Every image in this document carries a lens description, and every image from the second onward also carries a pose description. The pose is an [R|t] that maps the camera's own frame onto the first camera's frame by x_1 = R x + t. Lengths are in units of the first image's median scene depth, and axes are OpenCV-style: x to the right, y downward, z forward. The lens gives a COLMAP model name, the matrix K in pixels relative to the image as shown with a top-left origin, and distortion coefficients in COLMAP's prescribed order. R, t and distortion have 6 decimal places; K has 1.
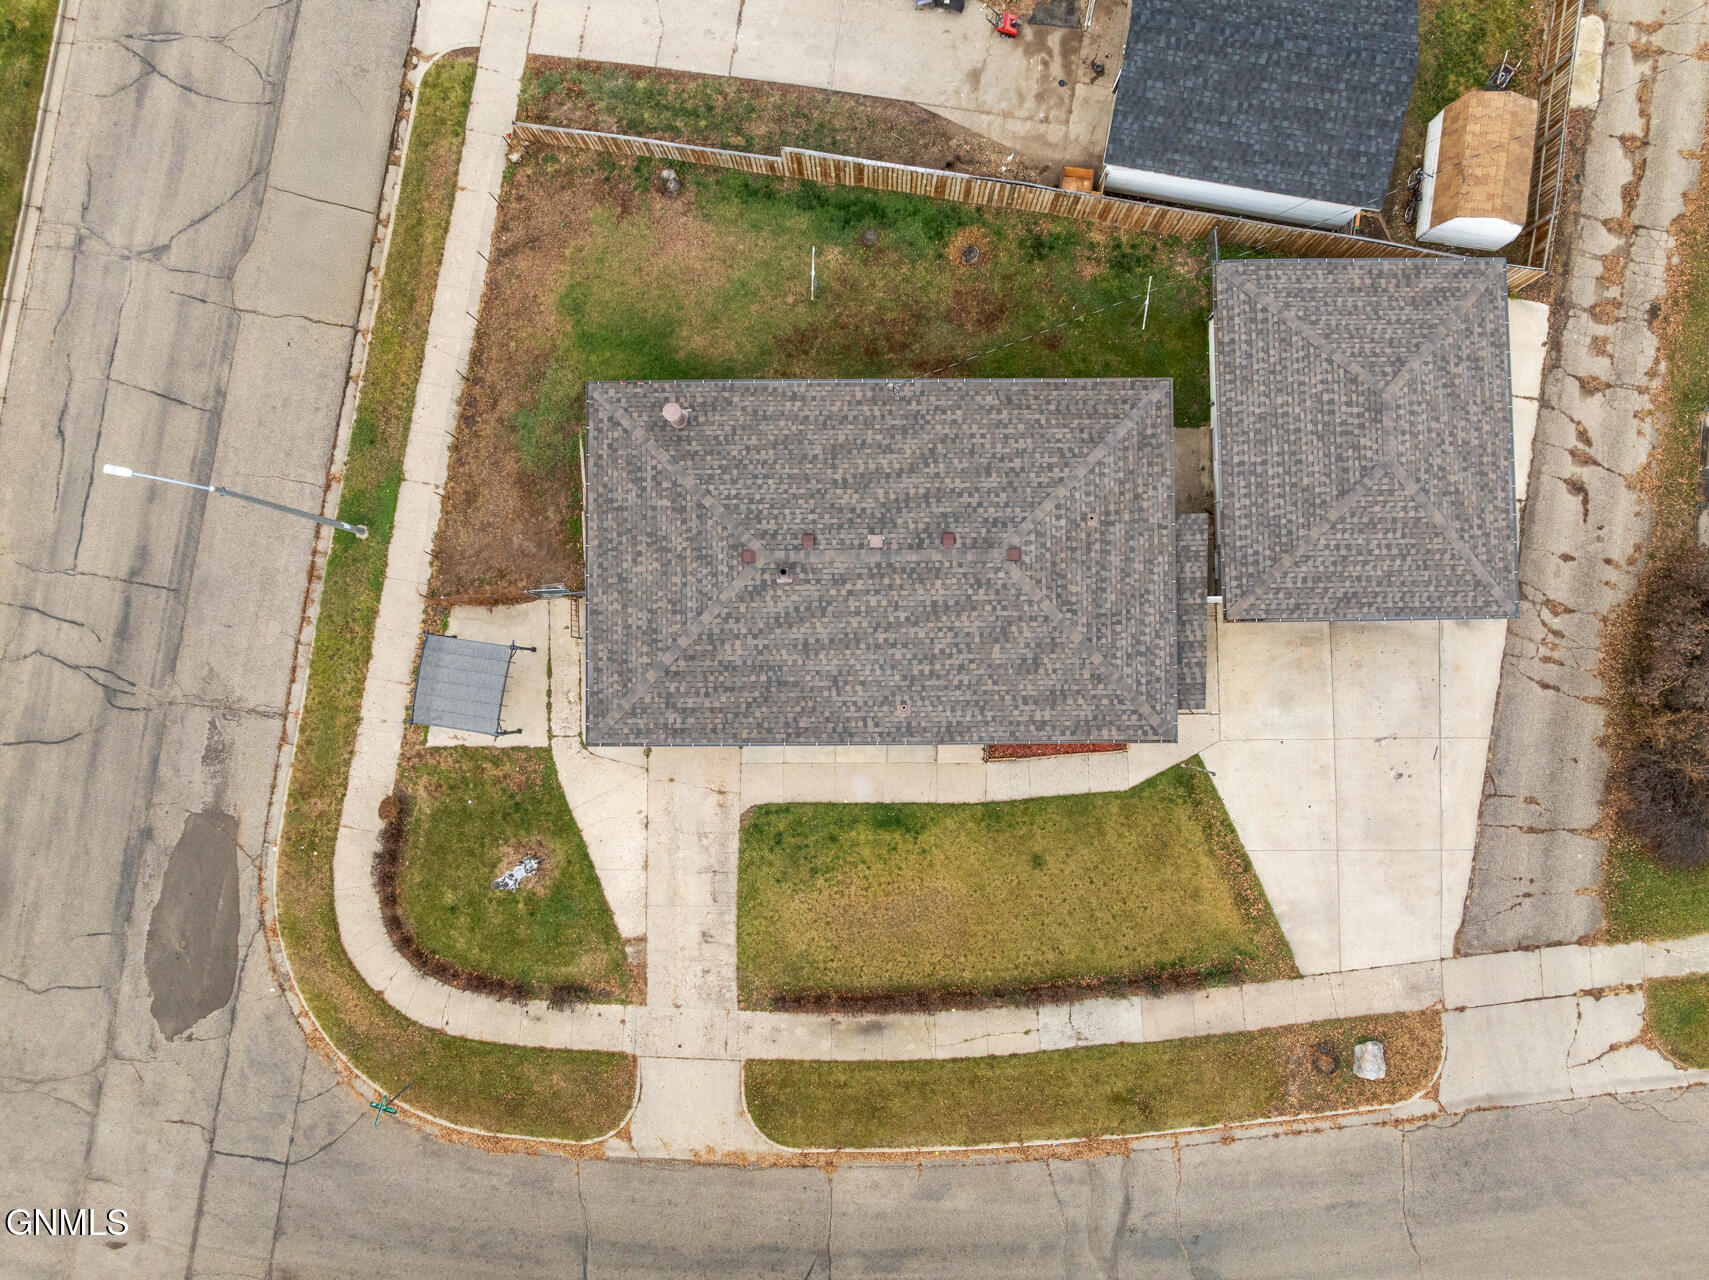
lens RADIAL K [[1209.6, 0, 845.0], [0, 1209.6, 631.4], [0, 0, 1]] dist [-0.042054, 0.009733]
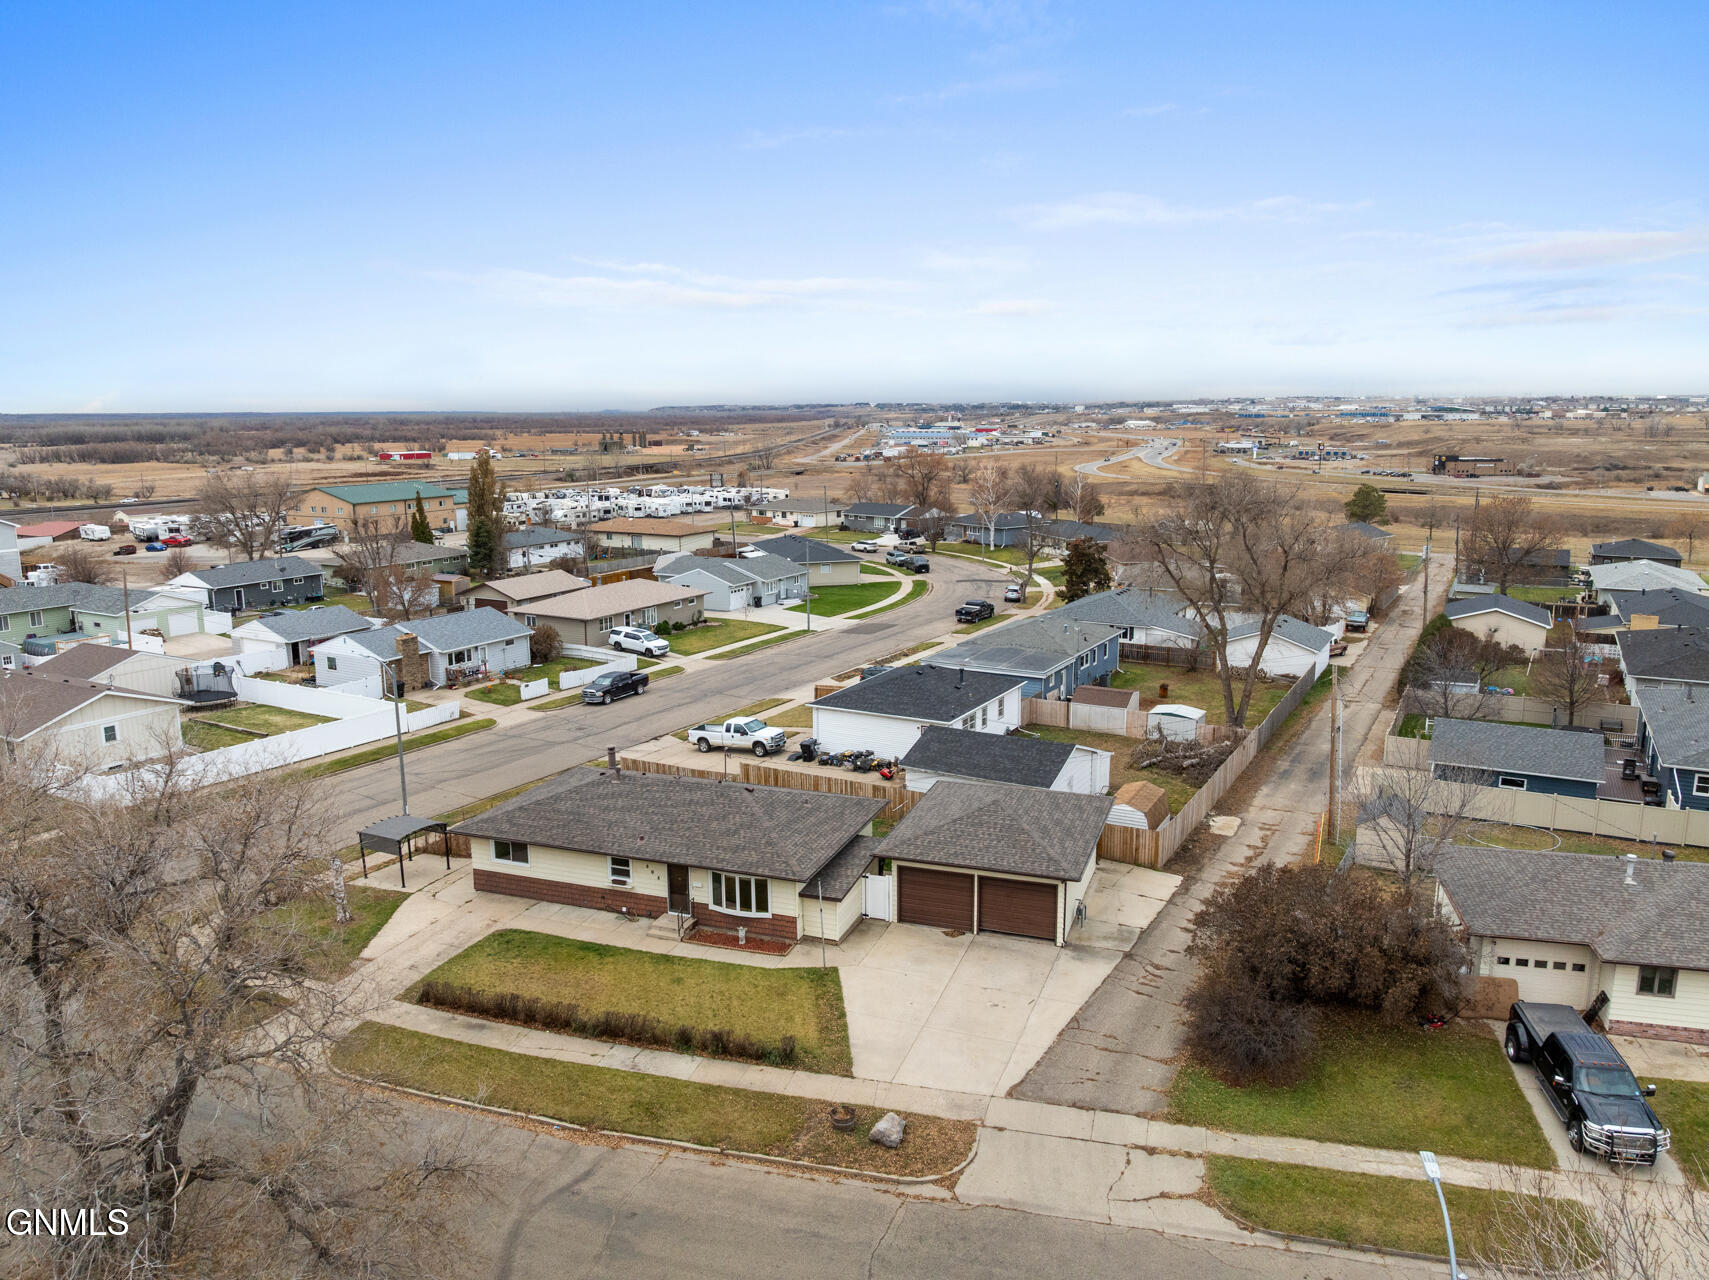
lens RADIAL K [[1209.6, 0, 860.6], [0, 1209.6, 650.2], [0, 0, 1]] dist [-0.042054, 0.009733]
pose [[0.939044, 0.068077, -0.336989, 0.709015], [-0.343651, 0.214310, -0.914317, 1.150609], [0.009976, 0.974391, 0.224641, 0.409210]]
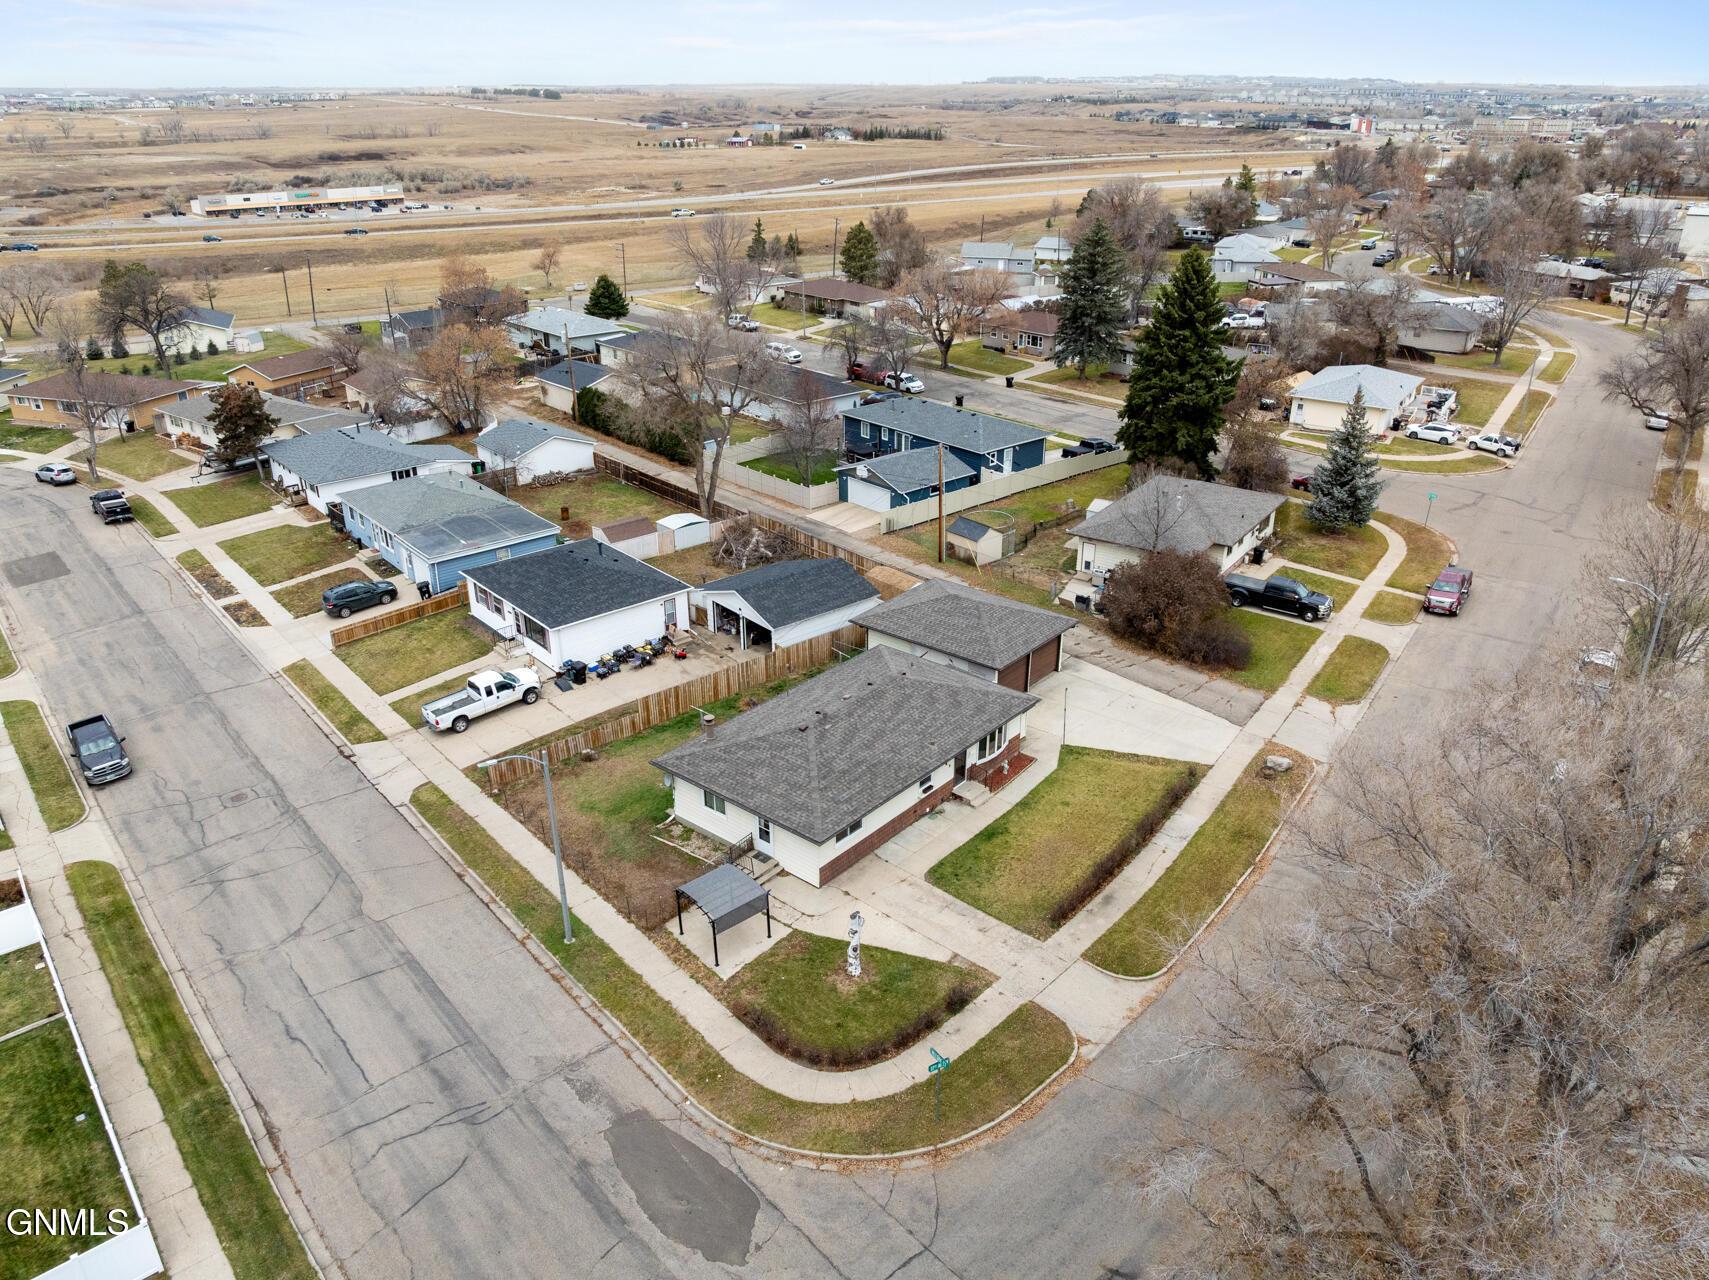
lens RADIAL K [[1209.6, 0, 865.7], [0, 1209.6, 637.4], [0, 0, 1]] dist [-0.042054, 0.009733]
pose [[0.642634, -0.310797, 0.700305, -1.013393], [0.765719, 0.291990, -0.573076, 0.812372], [-0.026371, 0.904515, 0.425626, 0.157497]]
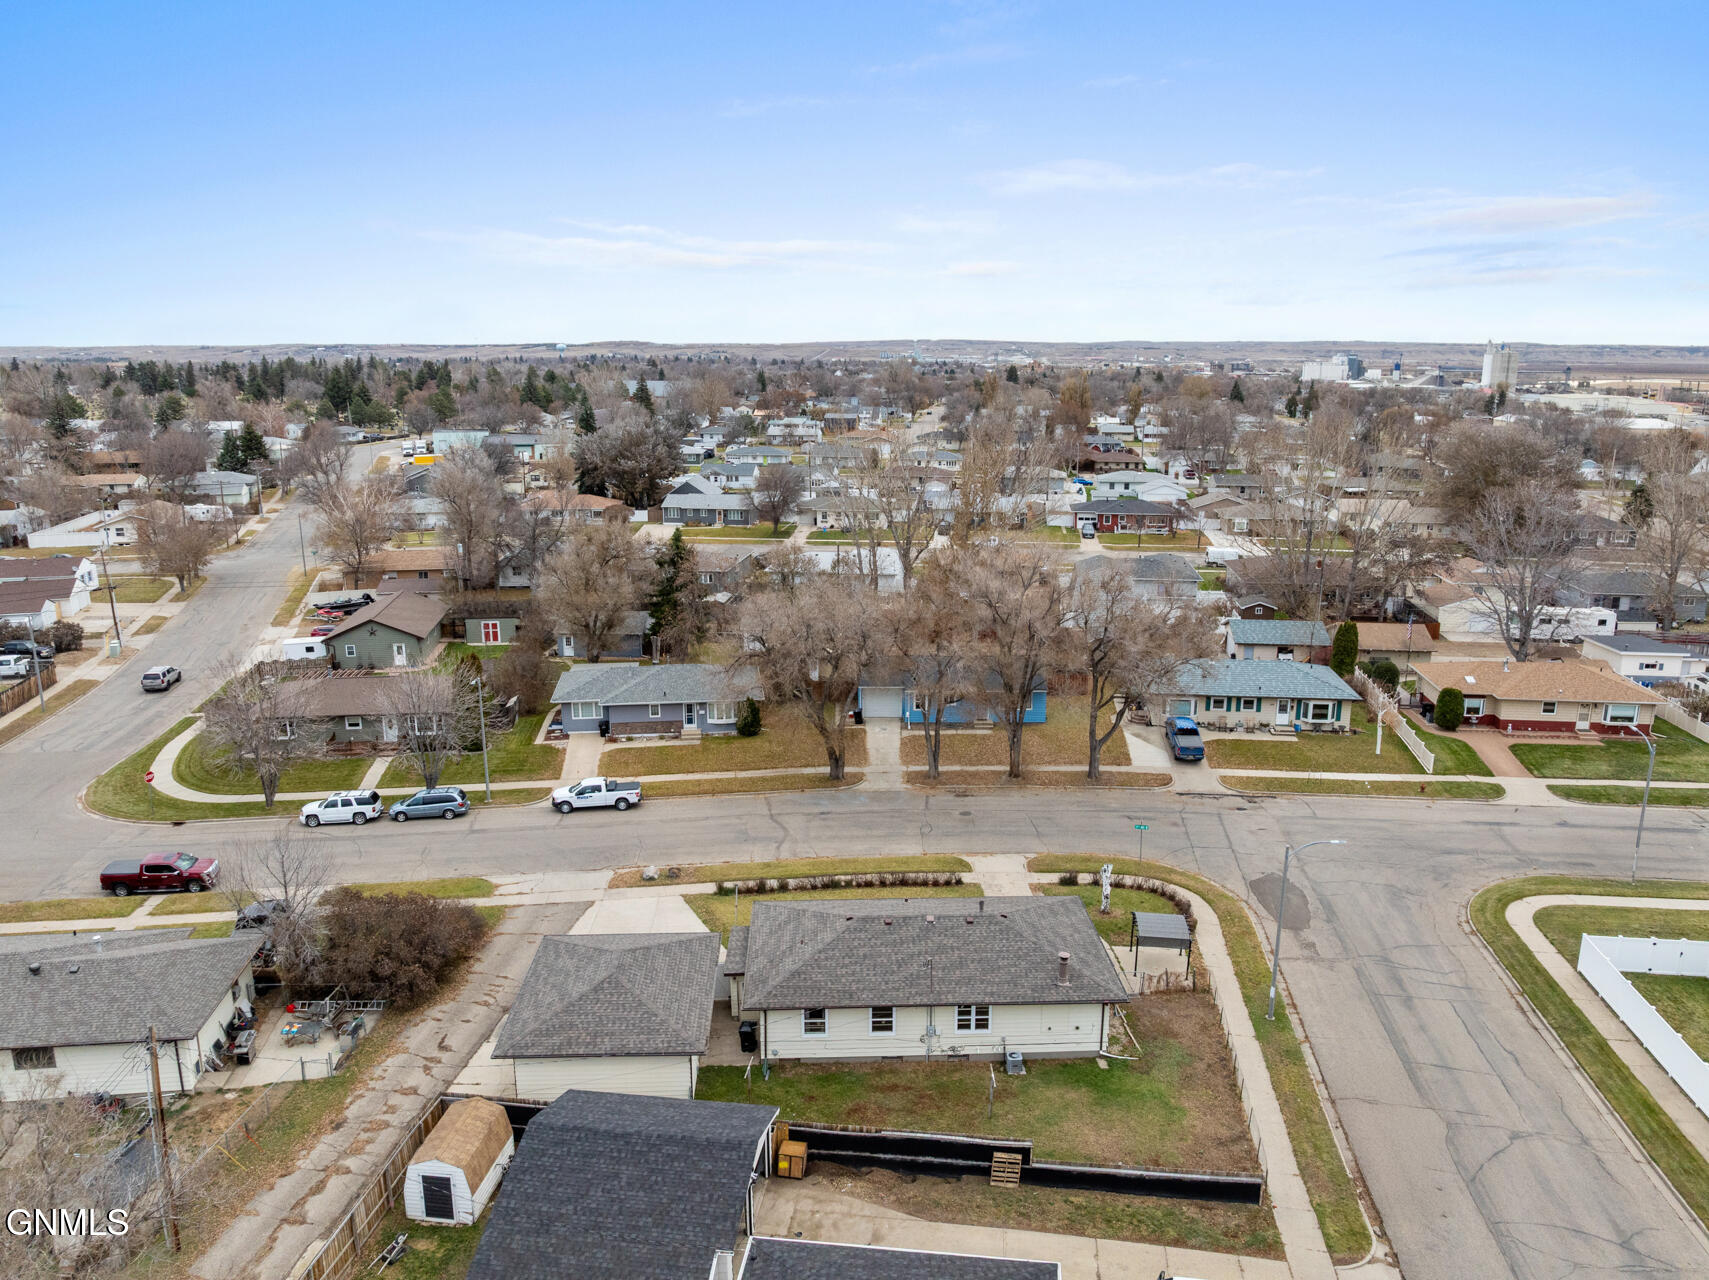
lens RADIAL K [[1209.6, 0, 853.0], [0, 1209.6, 641.8], [0, 0, 1]] dist [-0.042054, 0.009733]
pose [[-0.999582, 0.014147, -0.025206, 0.153508], [-0.027602, -0.208325, 0.977670, -1.462864], [0.008580, 0.977957, 0.208628, 0.227419]]
